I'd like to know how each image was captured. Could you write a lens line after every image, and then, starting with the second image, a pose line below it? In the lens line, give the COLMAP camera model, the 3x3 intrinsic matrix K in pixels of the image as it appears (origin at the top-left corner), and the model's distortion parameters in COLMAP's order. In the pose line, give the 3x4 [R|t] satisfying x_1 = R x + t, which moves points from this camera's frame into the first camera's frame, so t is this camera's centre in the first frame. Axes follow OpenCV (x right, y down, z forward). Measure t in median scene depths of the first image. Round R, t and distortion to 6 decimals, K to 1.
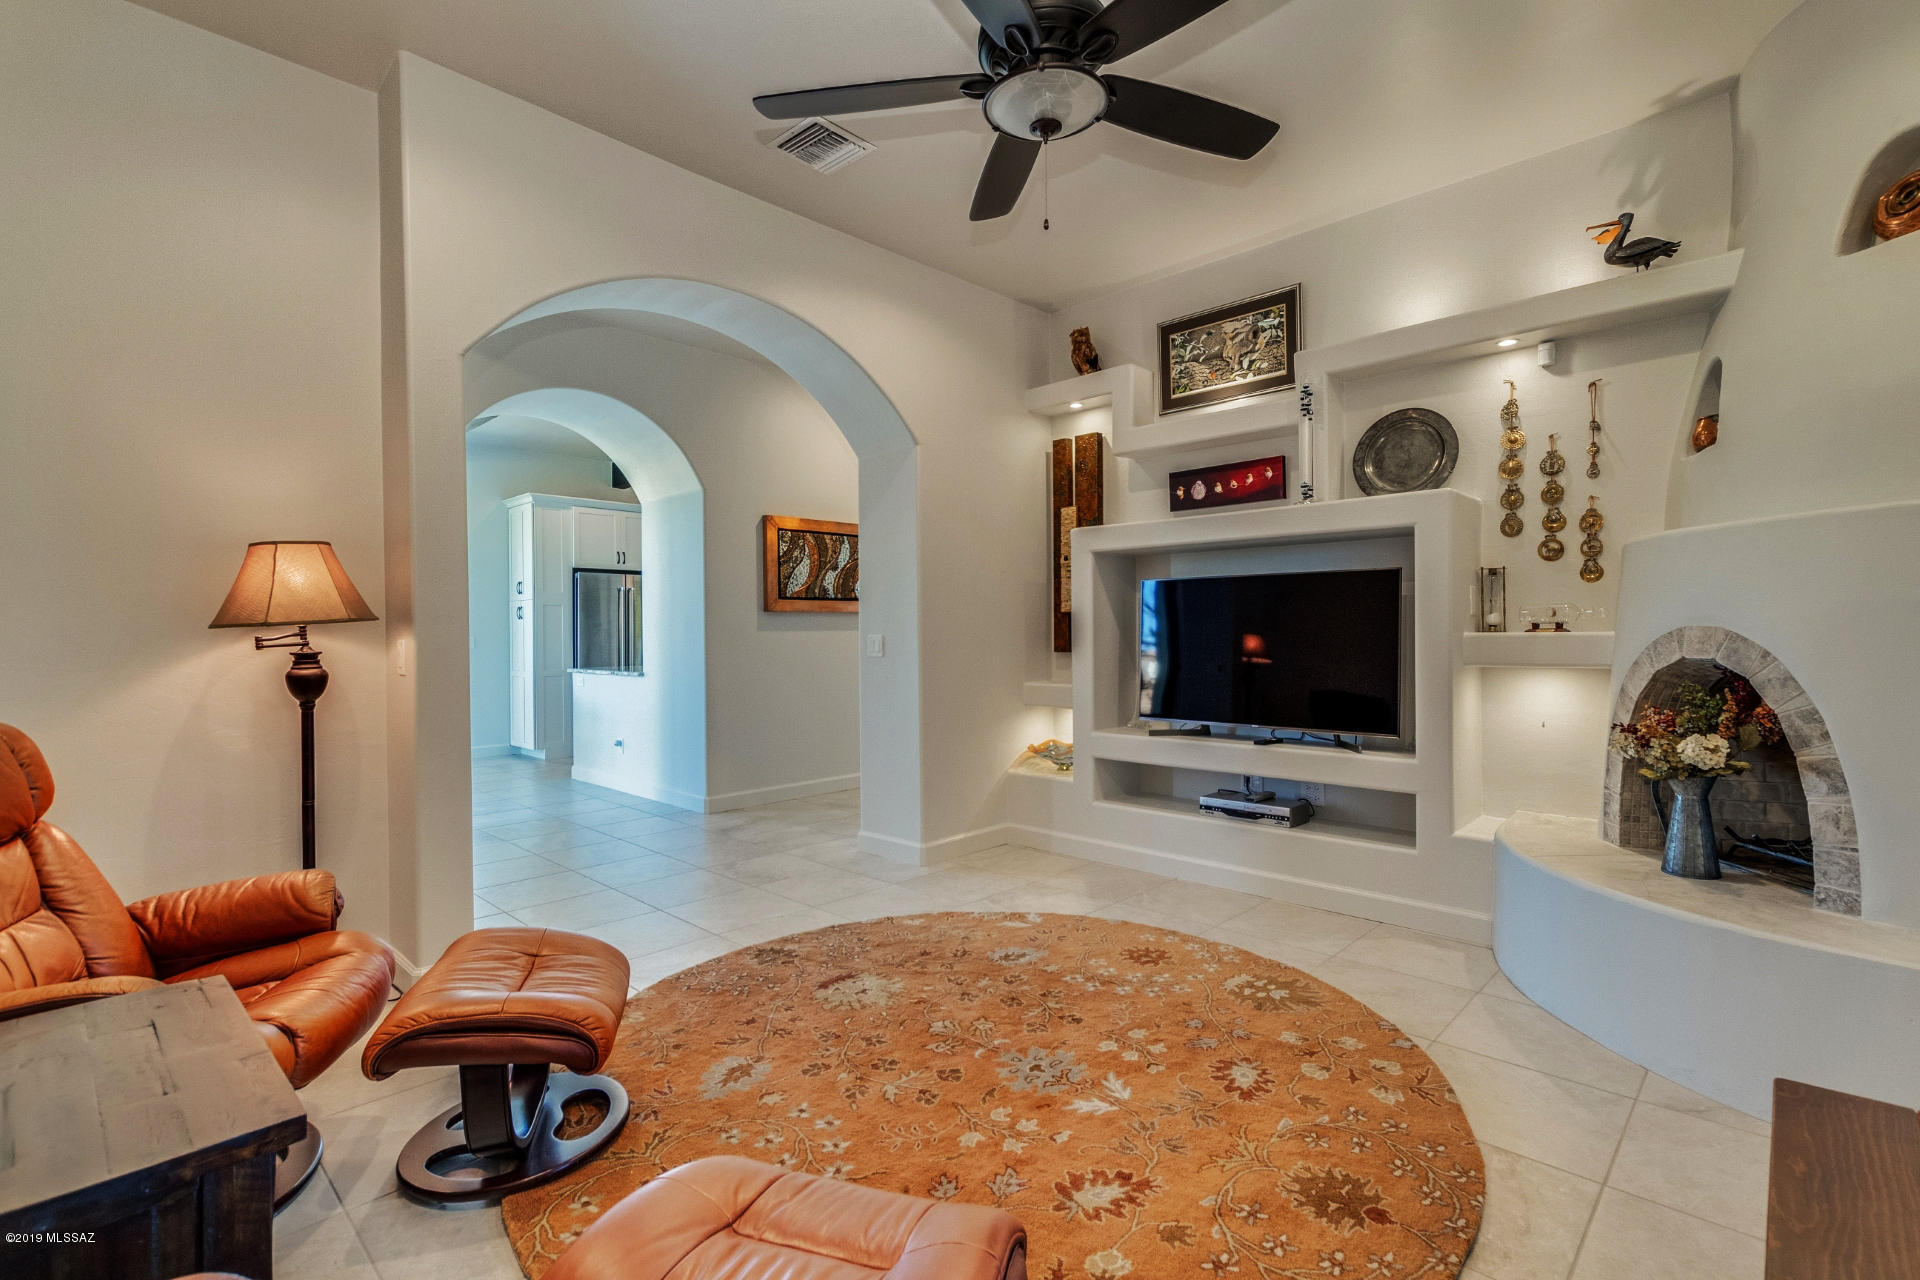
lens RADIAL K [[886.8, 0, 970.4], [0, 886.8, 642.3], [0, 0, 1]] dist [0.001565, -0.000615]
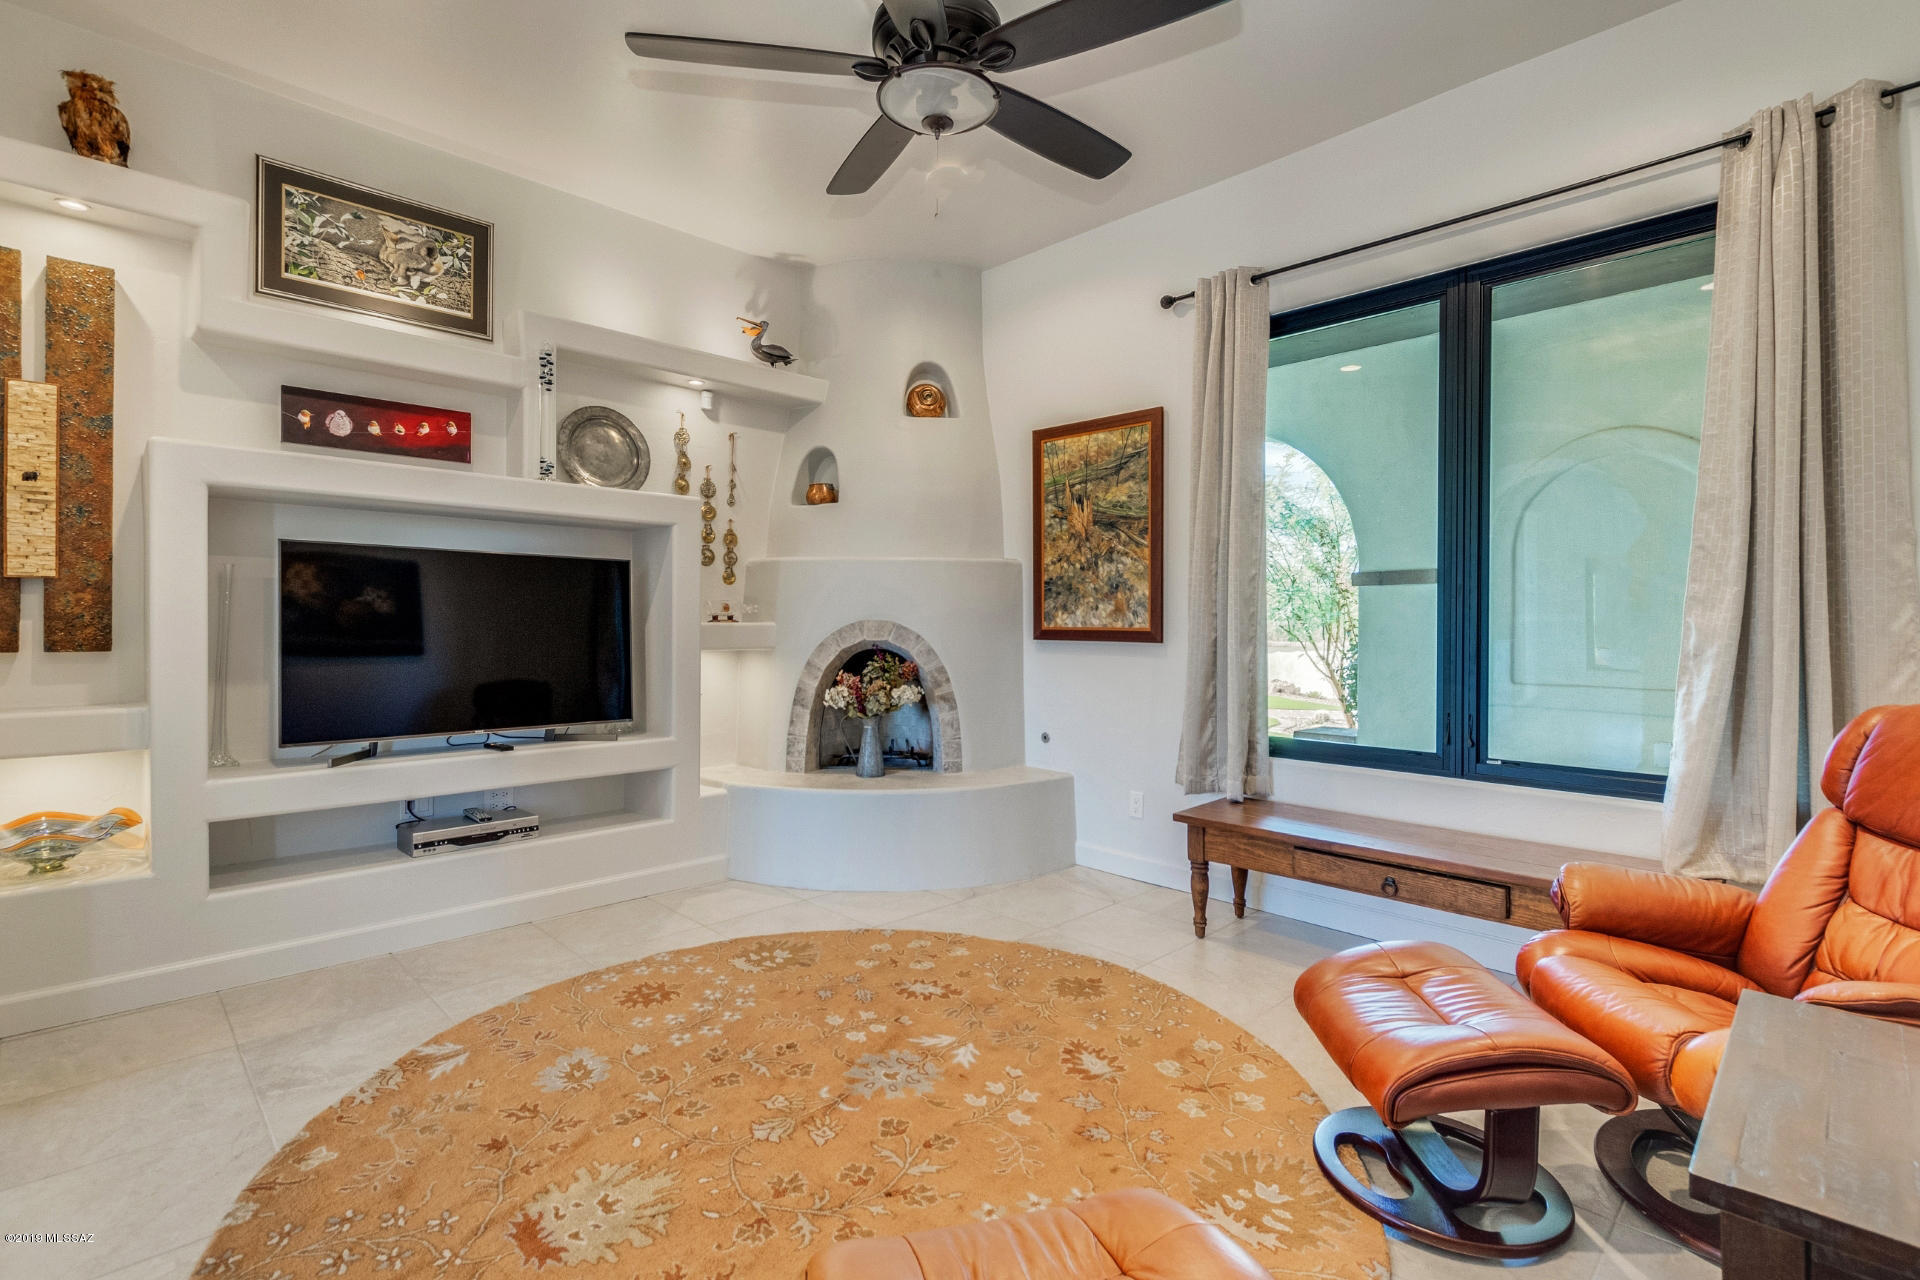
lens RADIAL K [[886.8, 0, 970.5], [0, 886.8, 631.3], [0, 0, 1]] dist [0.001565, -0.000615]
pose [[0.018683, -0.001492, 0.999824, -0.603221], [0.003521, 0.999993, 0.001426, 0.000195], [-0.999819, 0.003494, 0.018689, 0.614364]]
